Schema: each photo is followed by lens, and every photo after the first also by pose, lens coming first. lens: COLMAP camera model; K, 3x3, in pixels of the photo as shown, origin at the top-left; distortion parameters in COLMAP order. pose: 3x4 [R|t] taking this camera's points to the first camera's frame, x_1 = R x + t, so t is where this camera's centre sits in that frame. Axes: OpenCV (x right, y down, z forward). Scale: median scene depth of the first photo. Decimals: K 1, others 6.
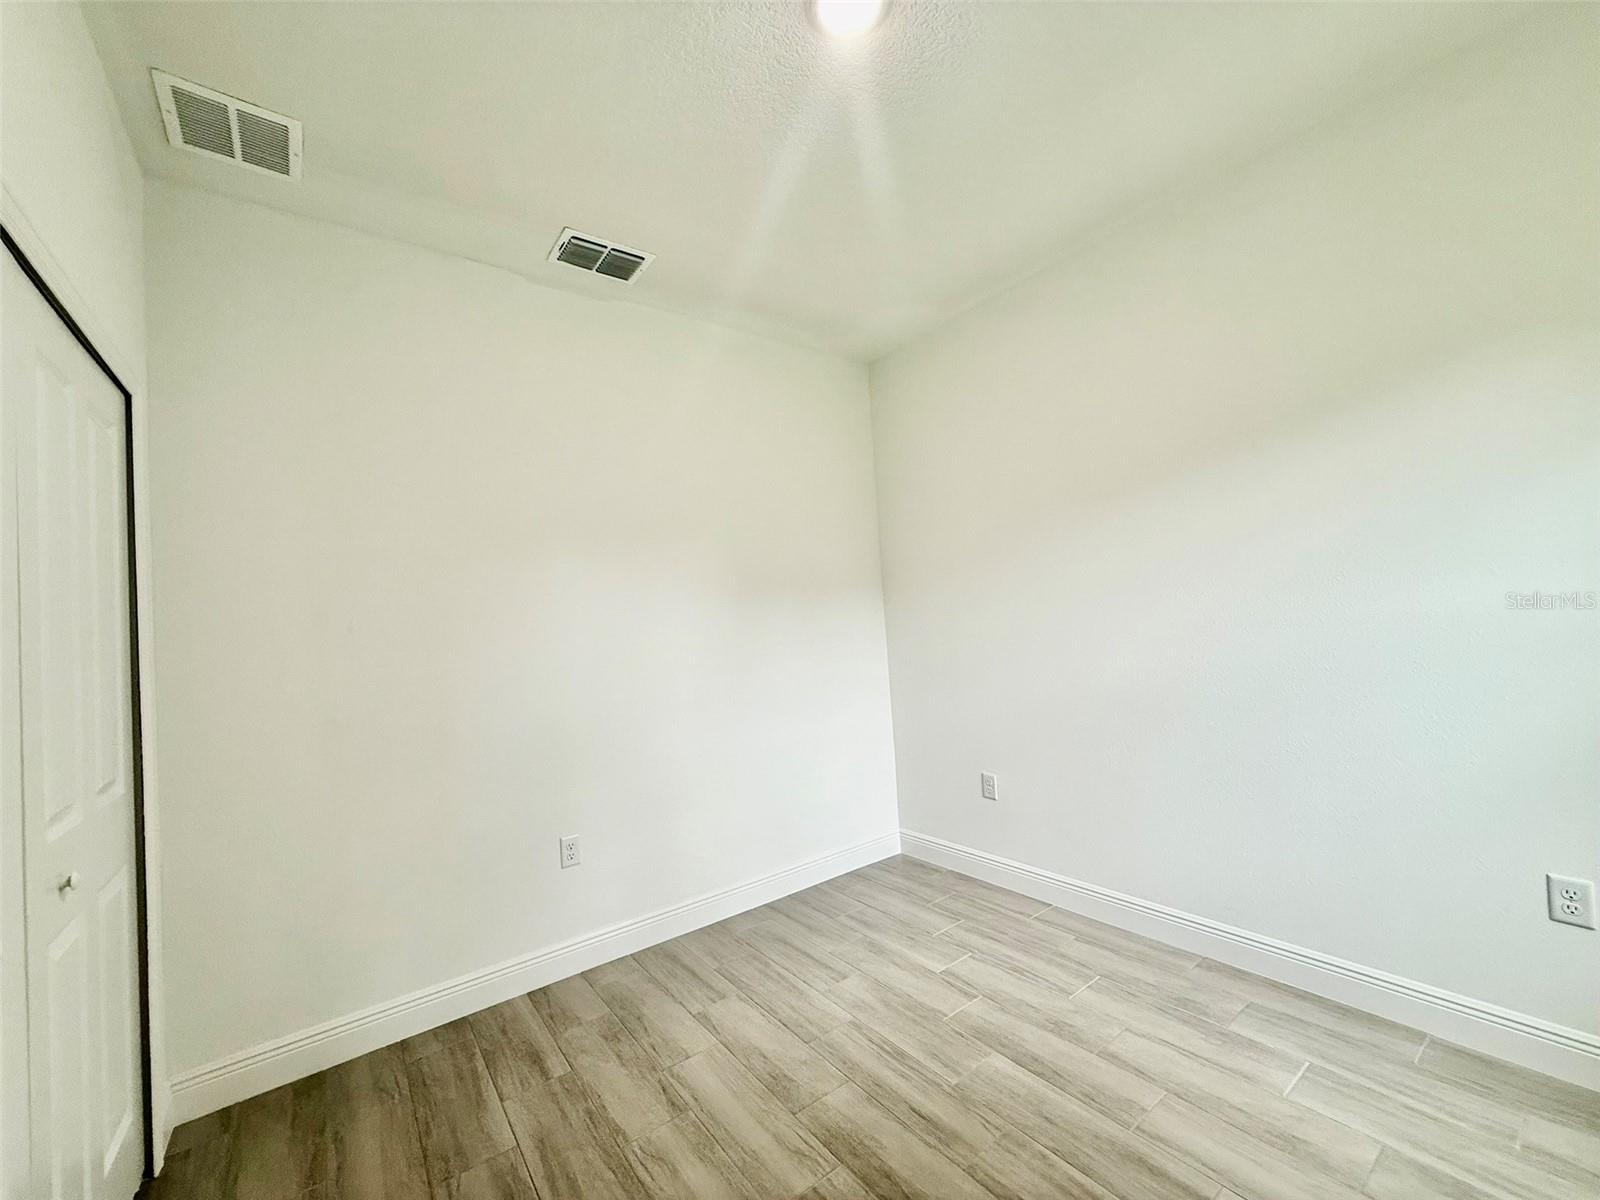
lens RADIAL K [[637.5, 0, 799.6], [0, 637.5, 597.6], [0, 0, 1]] dist [-0.000717, 0.000775]
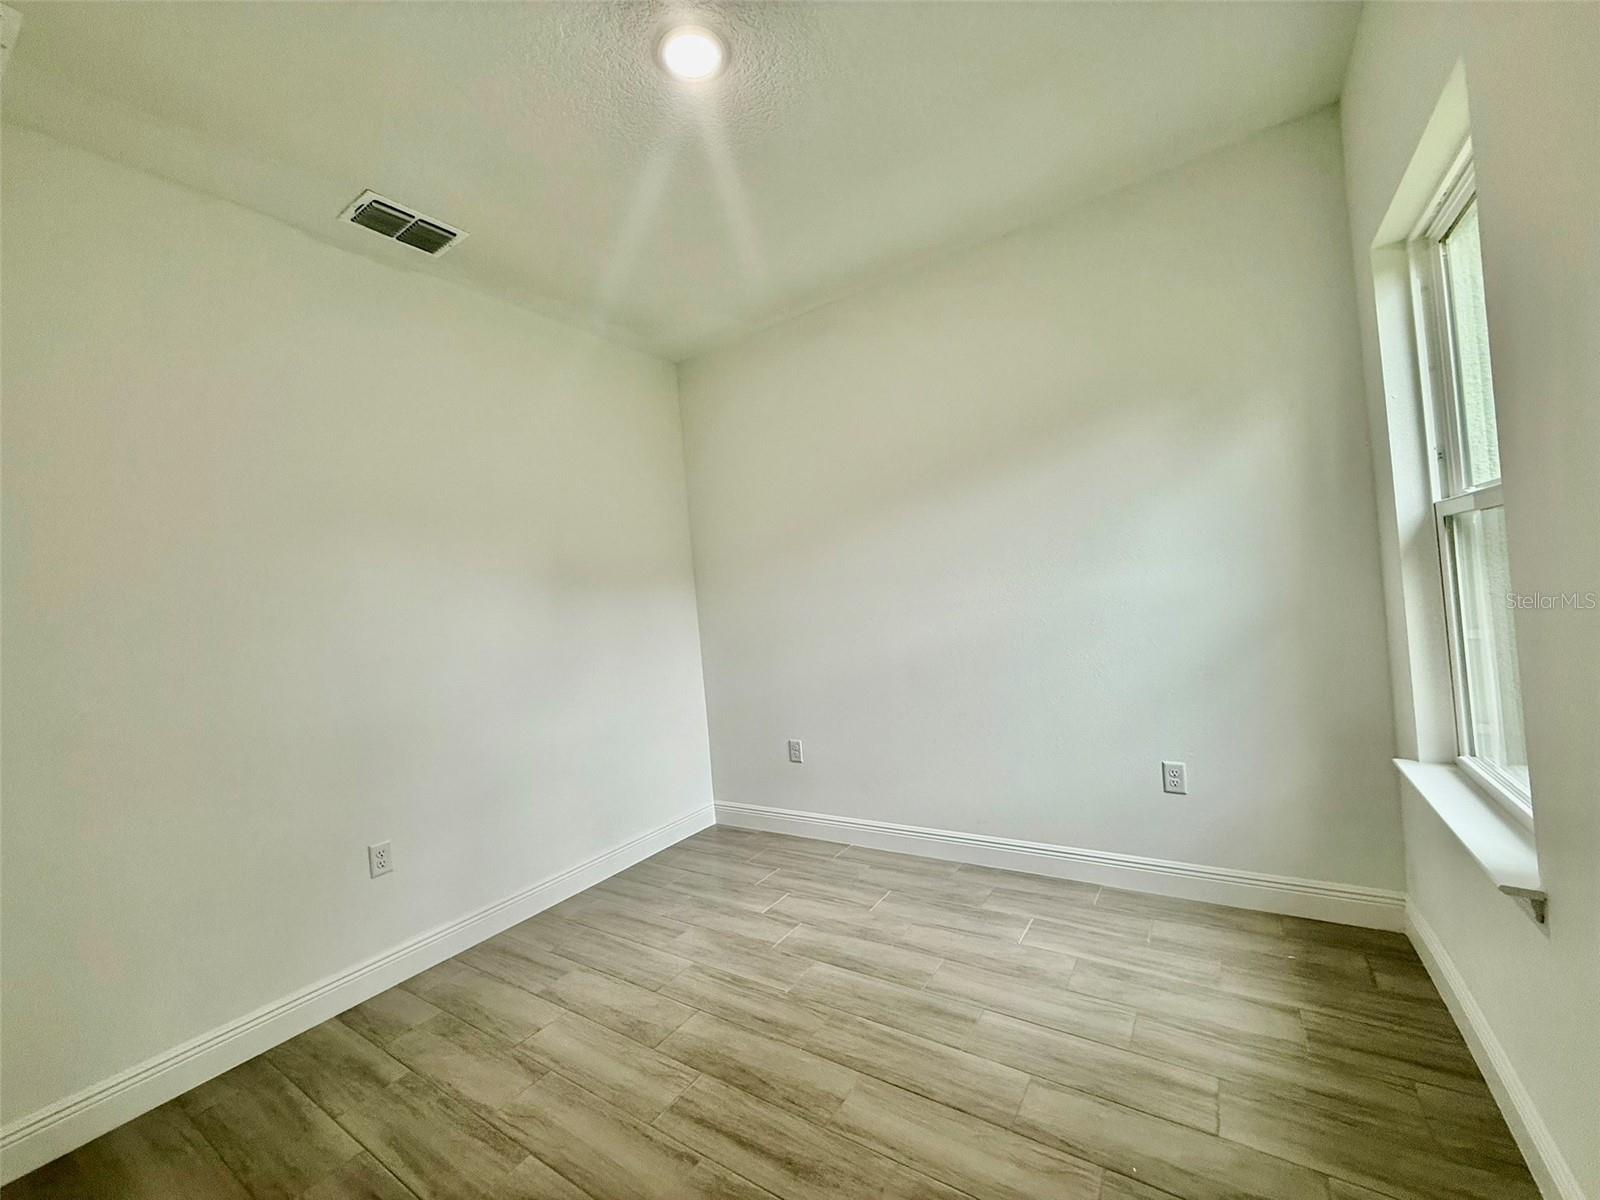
lens RADIAL K [[637.5, 0, 803.7], [0, 637.5, 595.7], [0, 0, 1]] dist [-0.000717, 0.000775]
pose [[0.942223, -0.018868, 0.334454, -0.069645], [0.015500, 0.999799, 0.012738, 0.008096], [-0.334627, -0.006818, 0.942326, -0.076055]]
